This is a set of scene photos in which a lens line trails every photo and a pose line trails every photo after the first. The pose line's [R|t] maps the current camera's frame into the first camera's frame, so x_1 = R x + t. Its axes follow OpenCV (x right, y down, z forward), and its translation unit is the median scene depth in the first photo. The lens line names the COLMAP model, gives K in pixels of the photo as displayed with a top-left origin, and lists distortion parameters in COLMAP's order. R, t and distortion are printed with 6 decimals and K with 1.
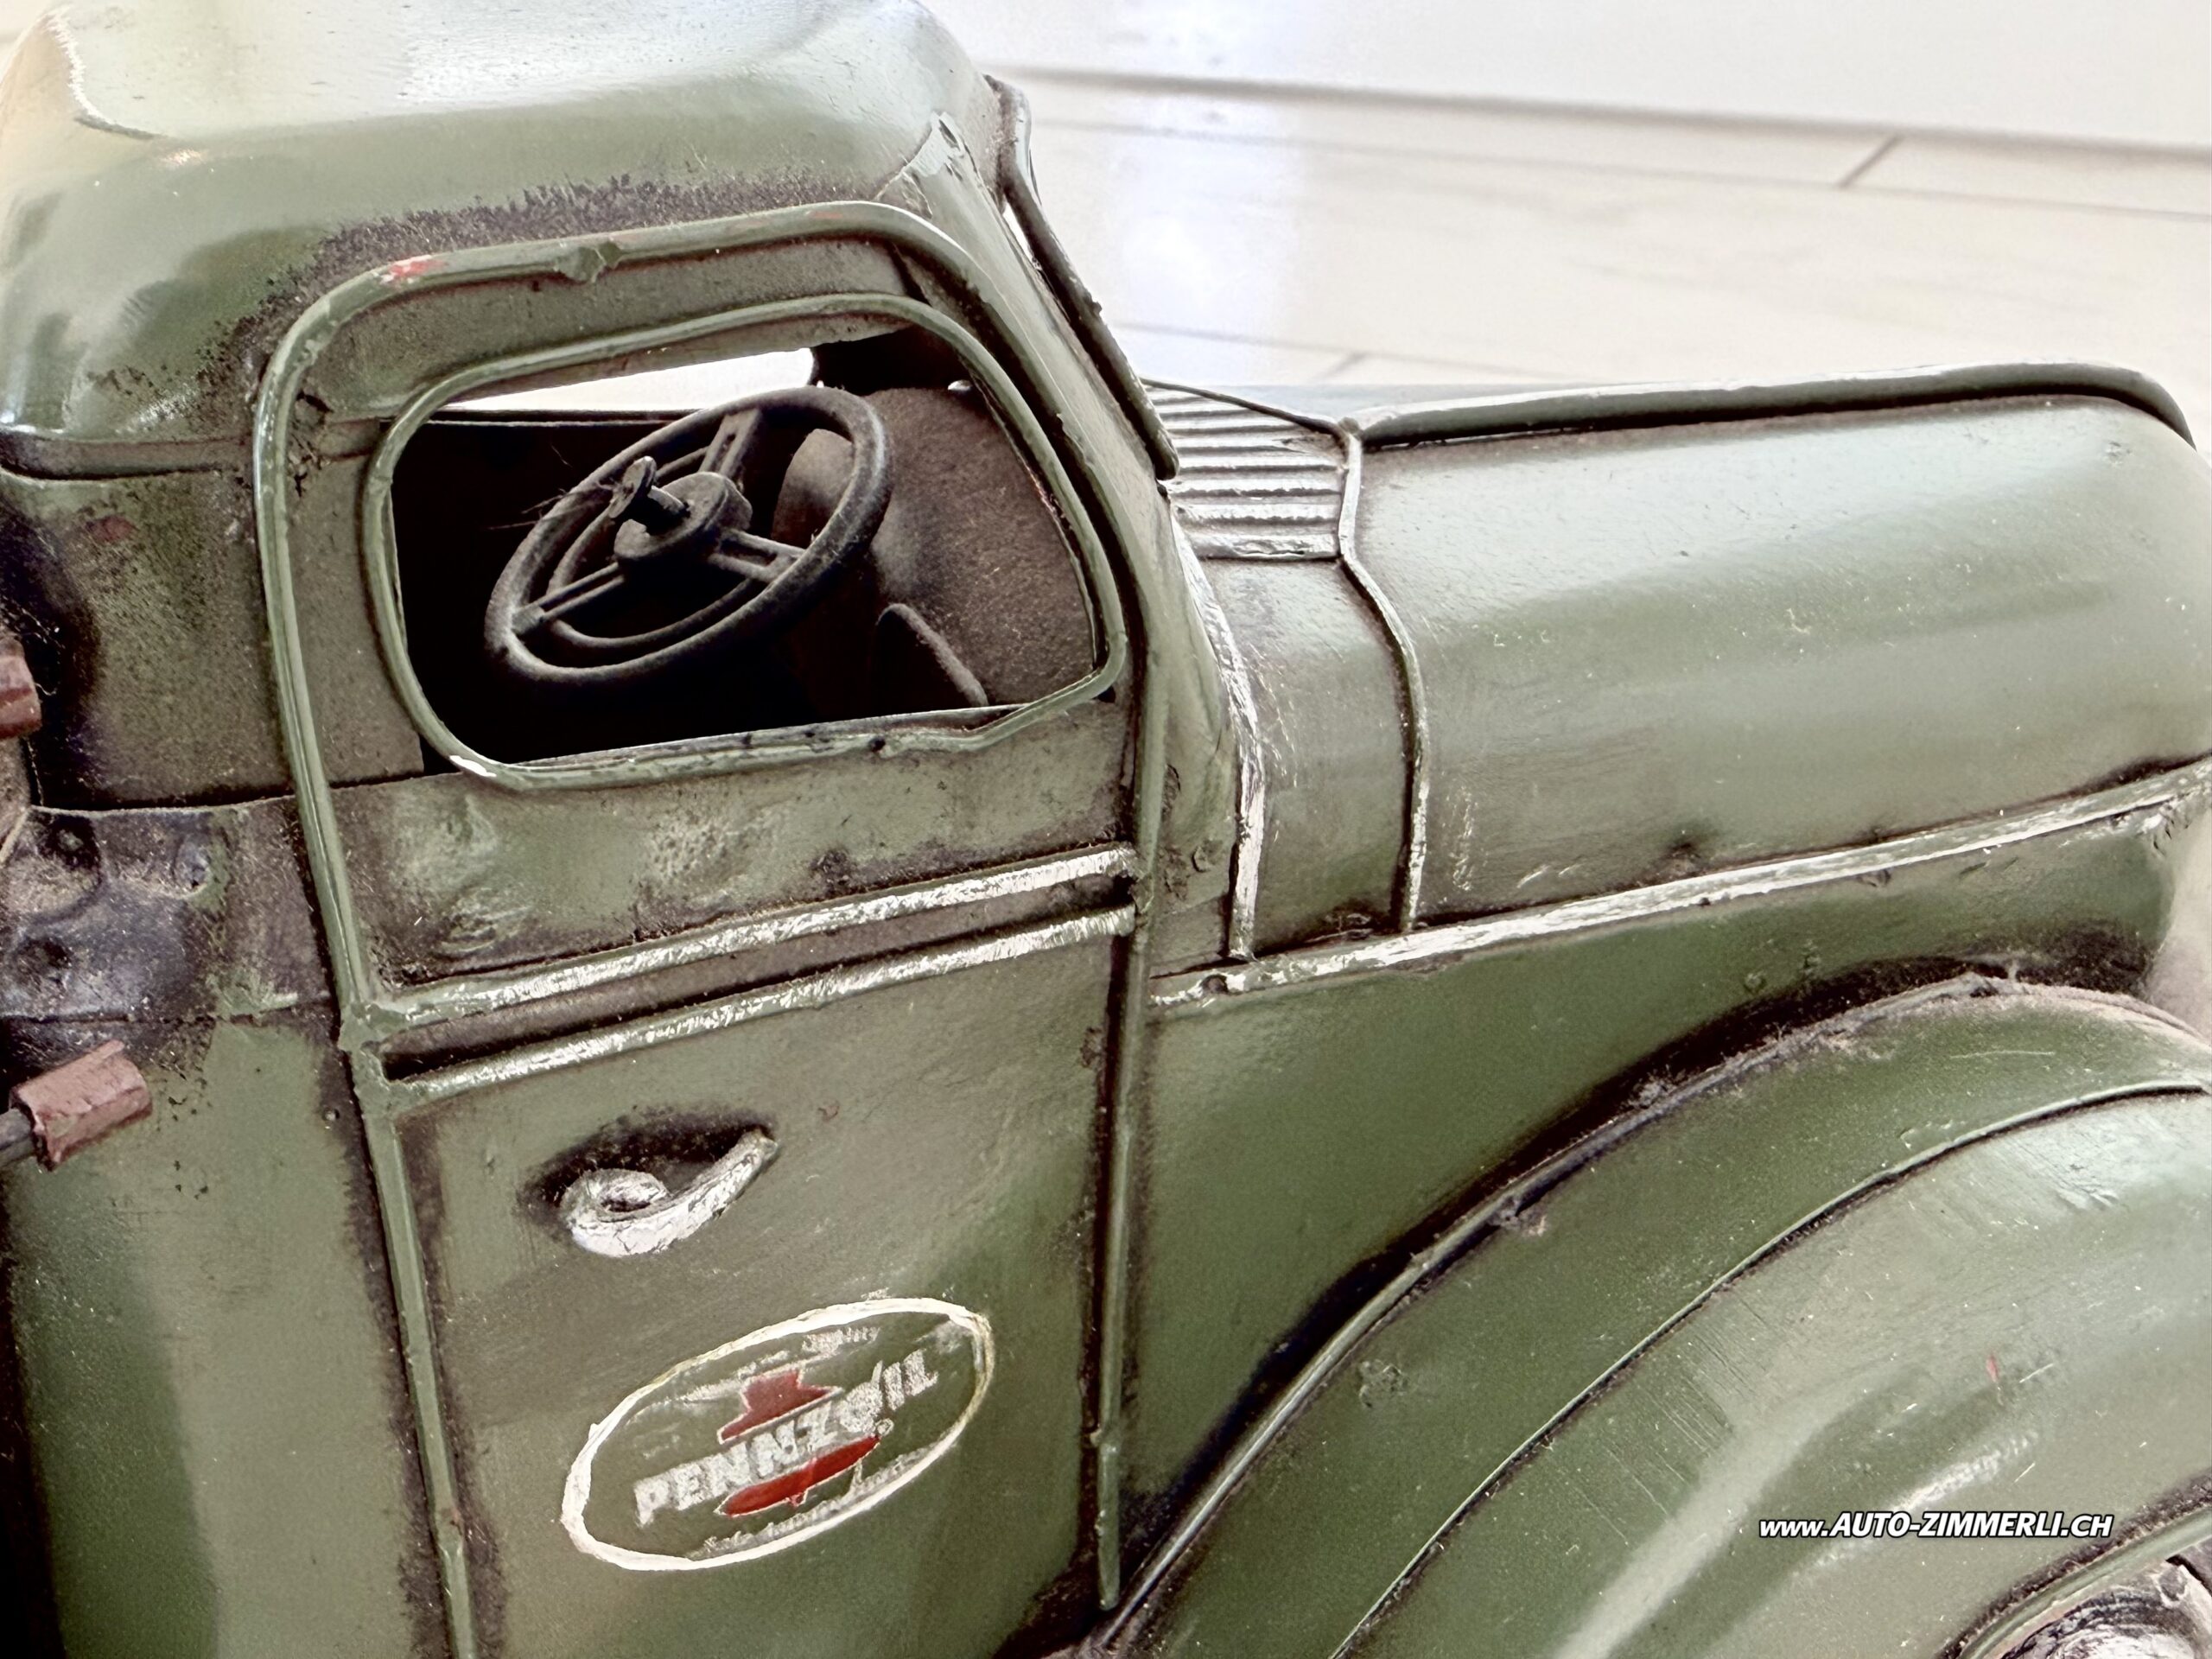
lens RADIAL K [[2516.7, 0, 974.8], [0, 2516.7, 839.4], [0, 0, 1]] dist [0.013871, -0.000010]
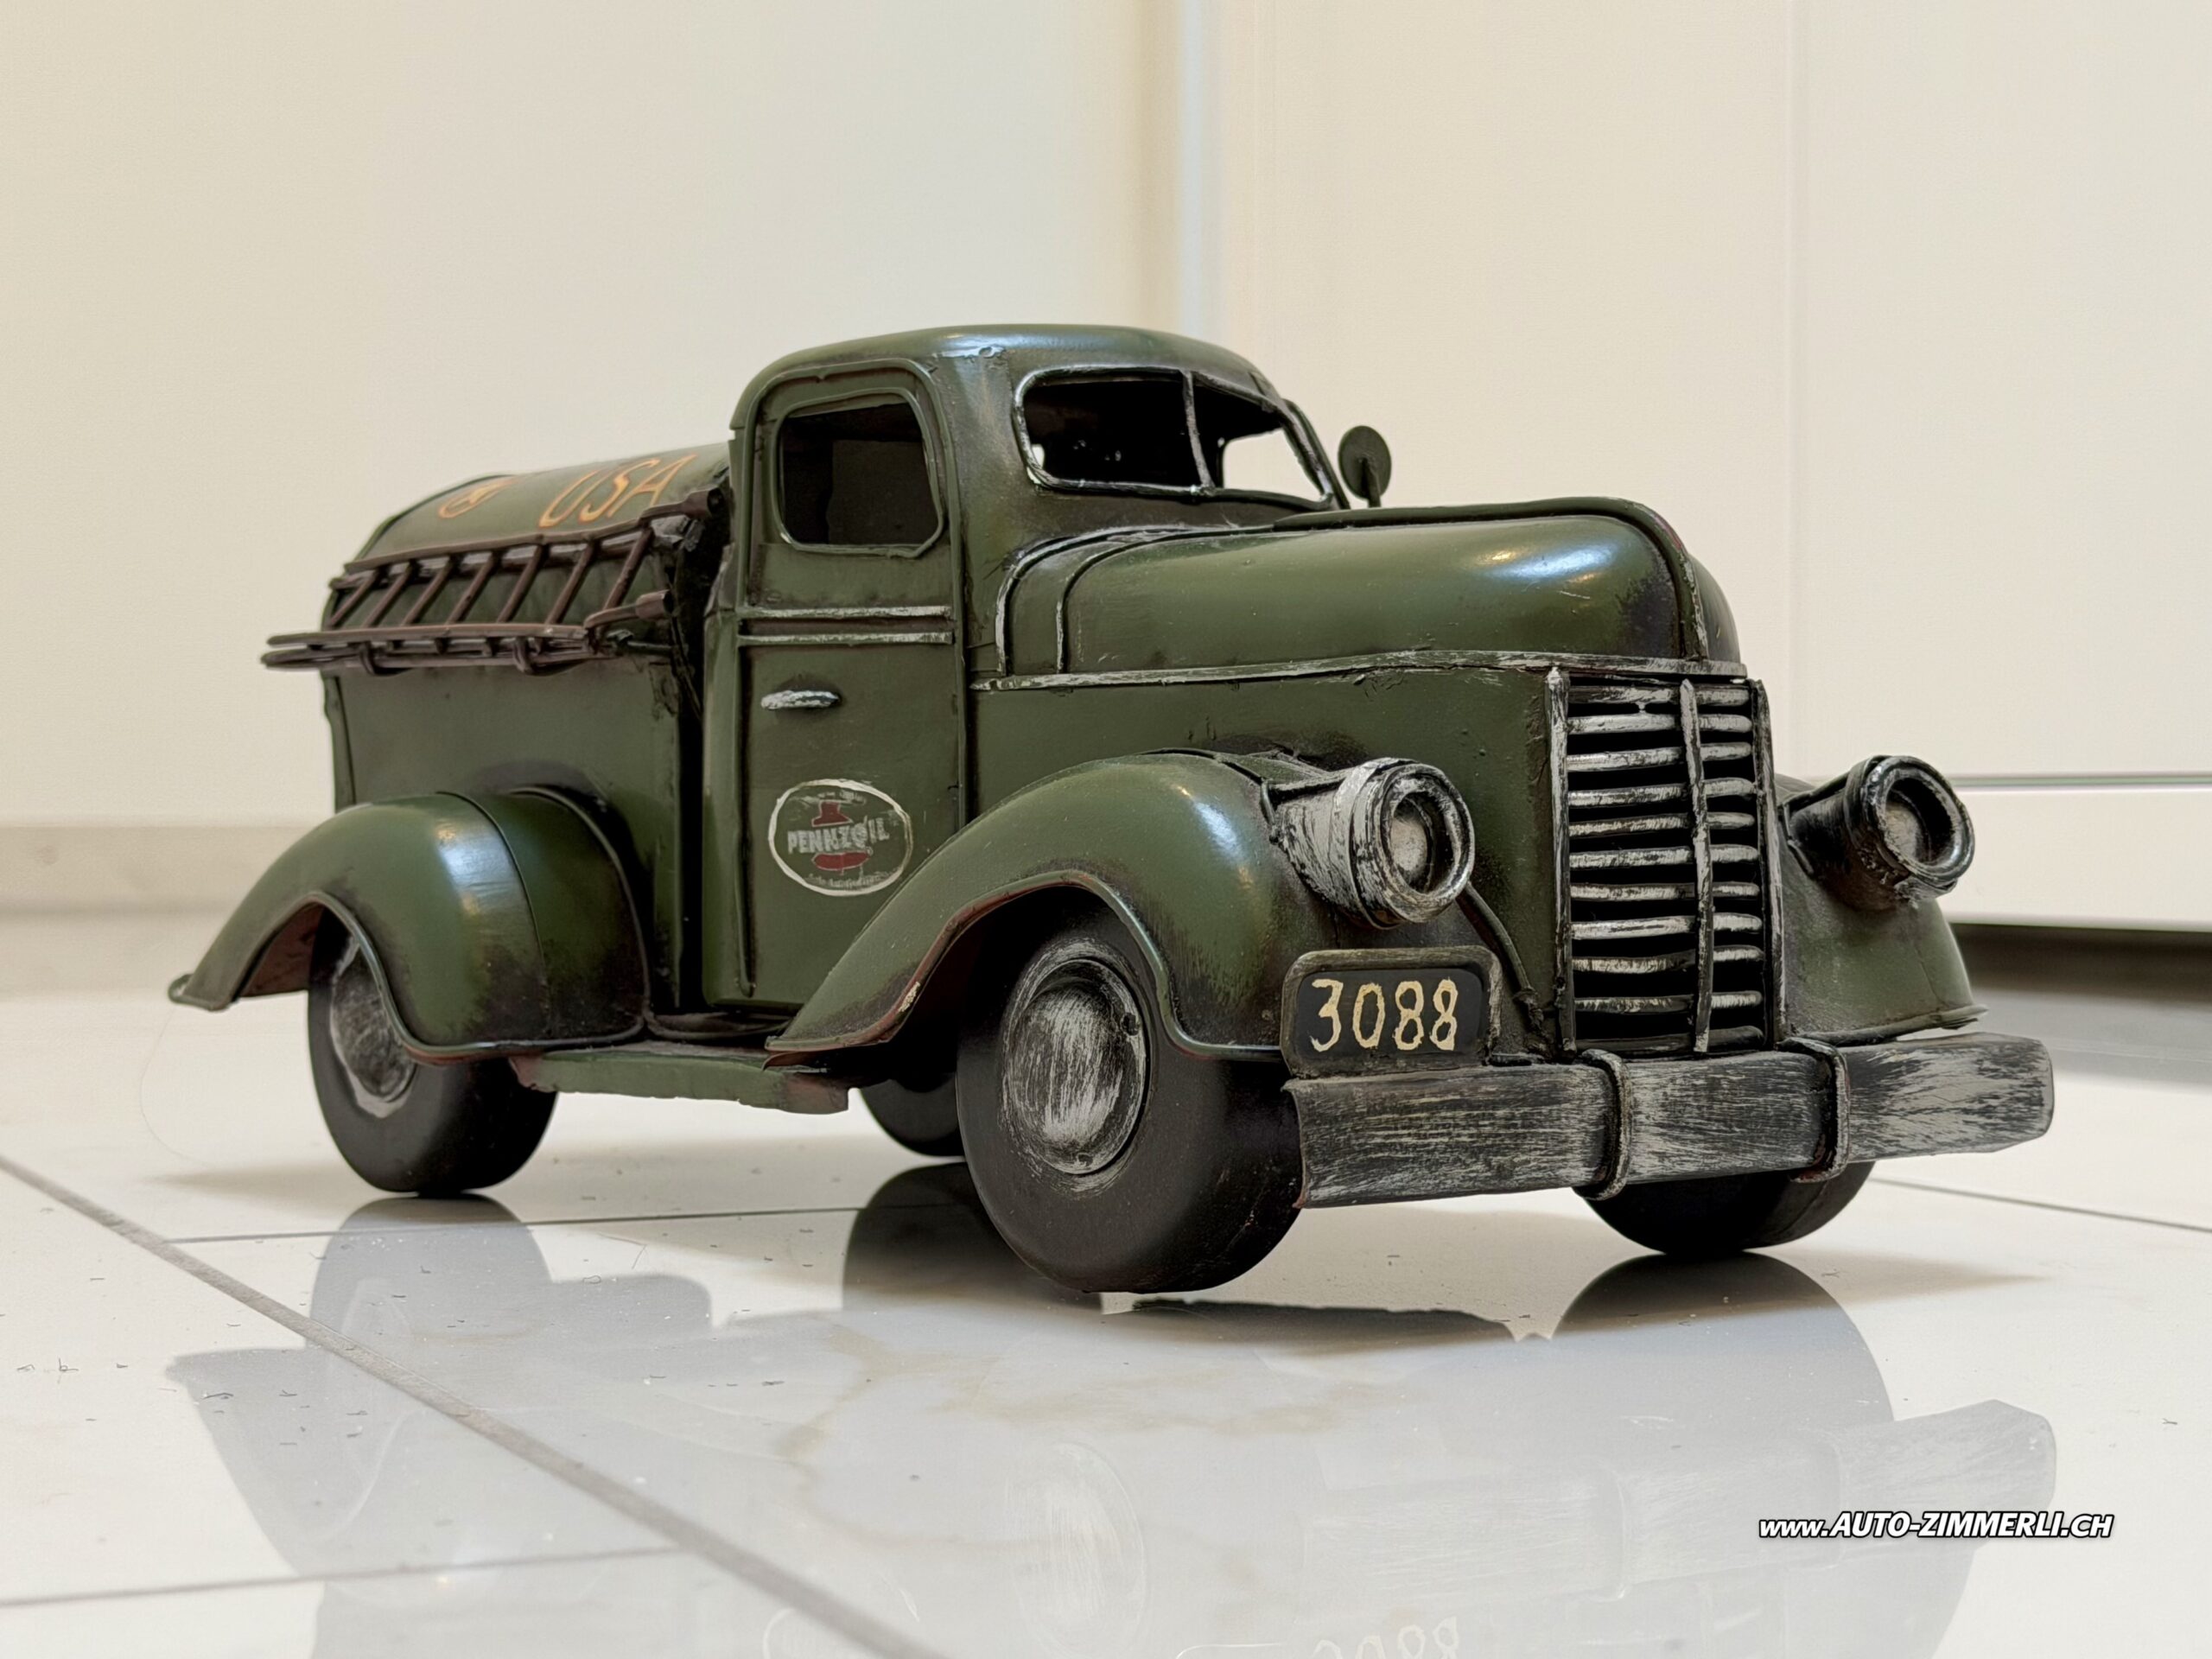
lens RADIAL K [[3986.6, 0, 1106.0], [0, 3986.6, 829.5], [0, 0, 1]] dist [0.089101, 0.141579]
pose [[0.346169, -0.010966, -0.938108, 3.654758], [-0.411866, 0.896645, -0.162463, 0.747533], [0.842931, 0.442614, 0.305875, 0.010244]]
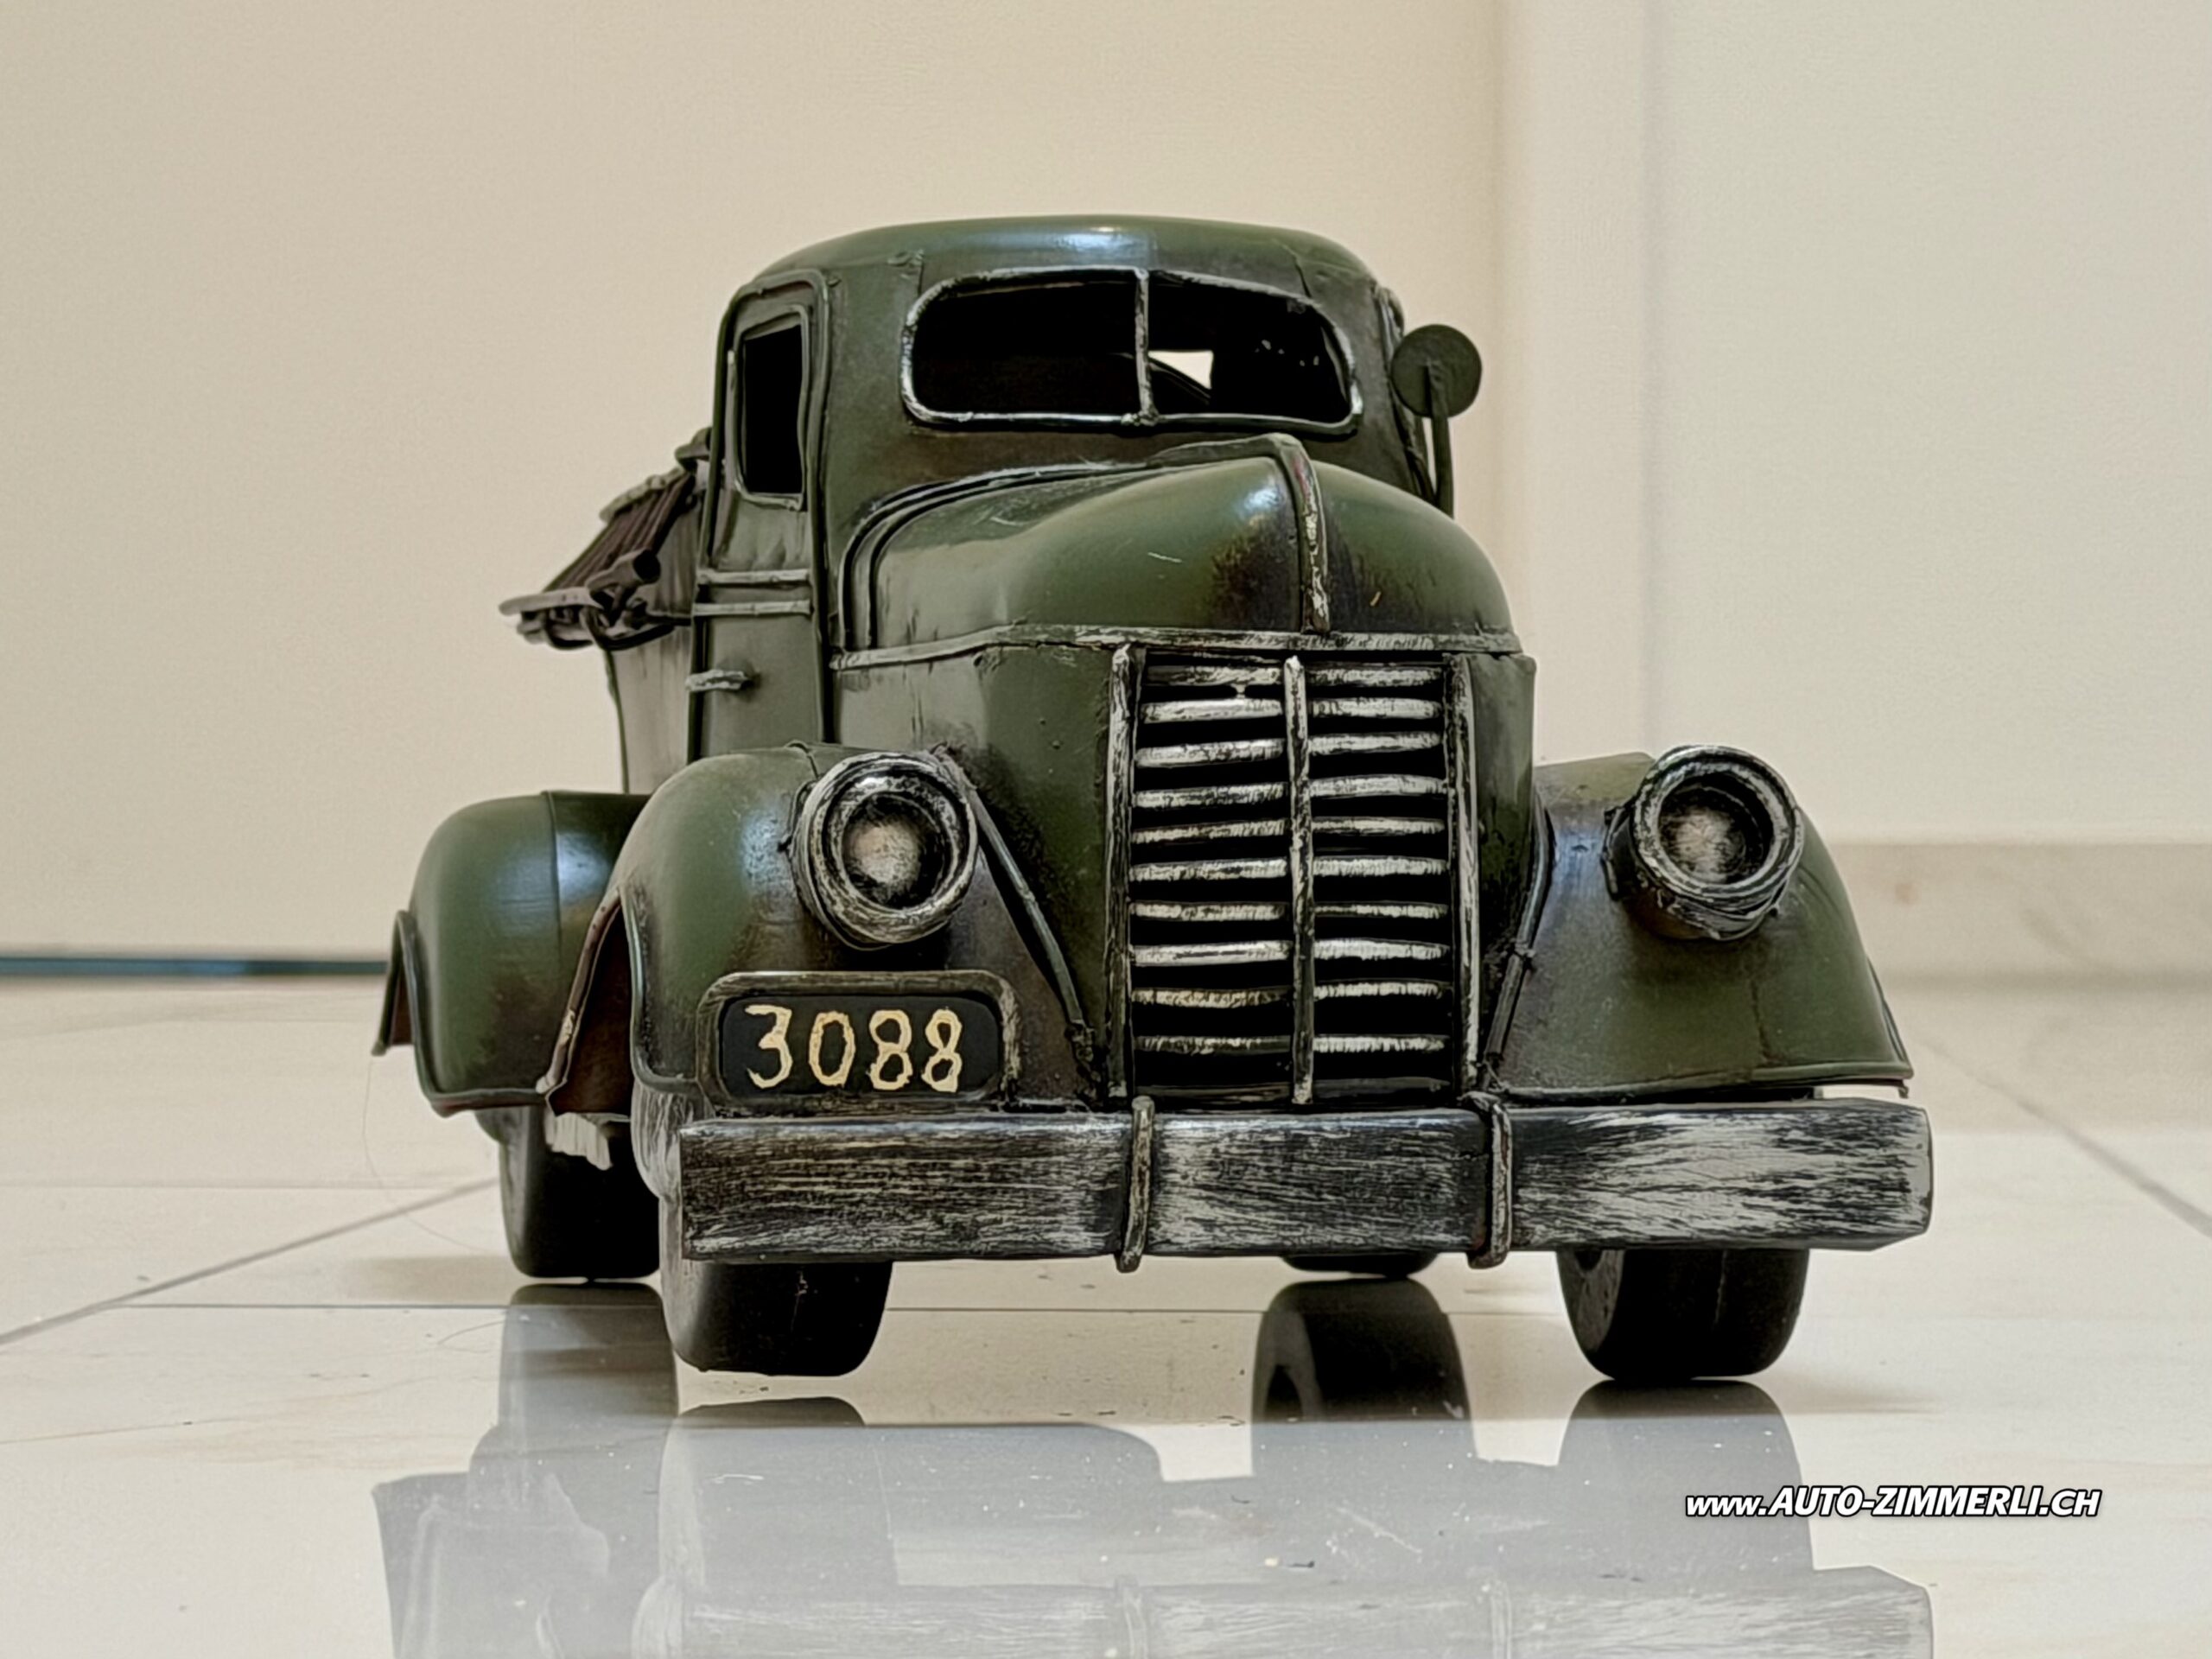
lens RADIAL K [[7342.8, 0, 1106.0], [0, 7342.8, 829.5], [0, 0, 1]] dist [0.057555, 1.303418]
pose [[-0.127761, -0.014332, -0.991701, 5.786920], [-0.443930, 0.894968, 0.044258, -0.172346], [0.886907, 0.445900, -0.120705, 1.949423]]
